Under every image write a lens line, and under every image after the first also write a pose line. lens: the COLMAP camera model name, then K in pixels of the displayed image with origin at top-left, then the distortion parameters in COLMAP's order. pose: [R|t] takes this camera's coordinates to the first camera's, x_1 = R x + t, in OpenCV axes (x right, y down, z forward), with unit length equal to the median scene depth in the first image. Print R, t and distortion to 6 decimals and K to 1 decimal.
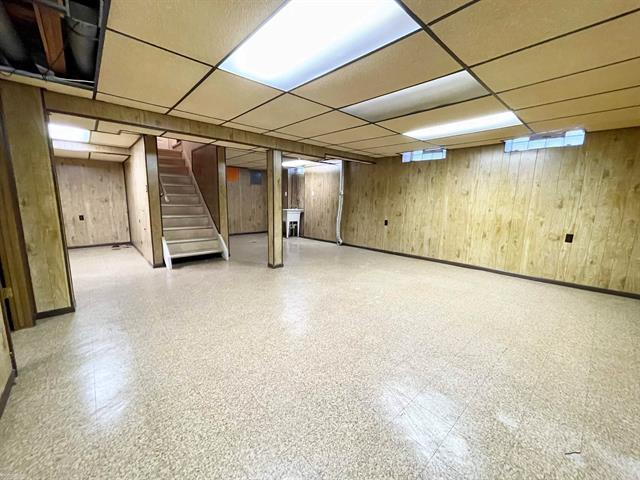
lens RADIAL K [[258.5, 0, 318.0], [0, 258.5, 241.1], [0, 0, 1]] dist [-0.000325, 0.000713]
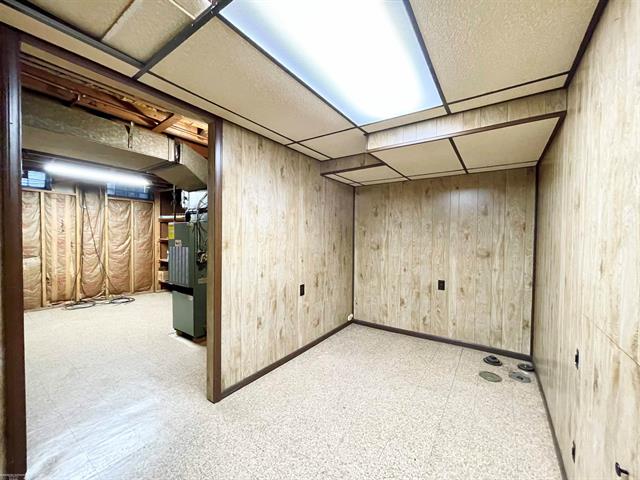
lens RADIAL K [[258.5, 0, 321.2], [0, 258.5, 241.3], [0, 0, 1]] dist [-0.000325, 0.000713]
pose [[0.238834, 0.006743, -0.971037, -0.333406], [-0.168218, 0.985145, -0.034534, -0.087187], [0.956379, 0.171594, 0.236420, 0.453508]]
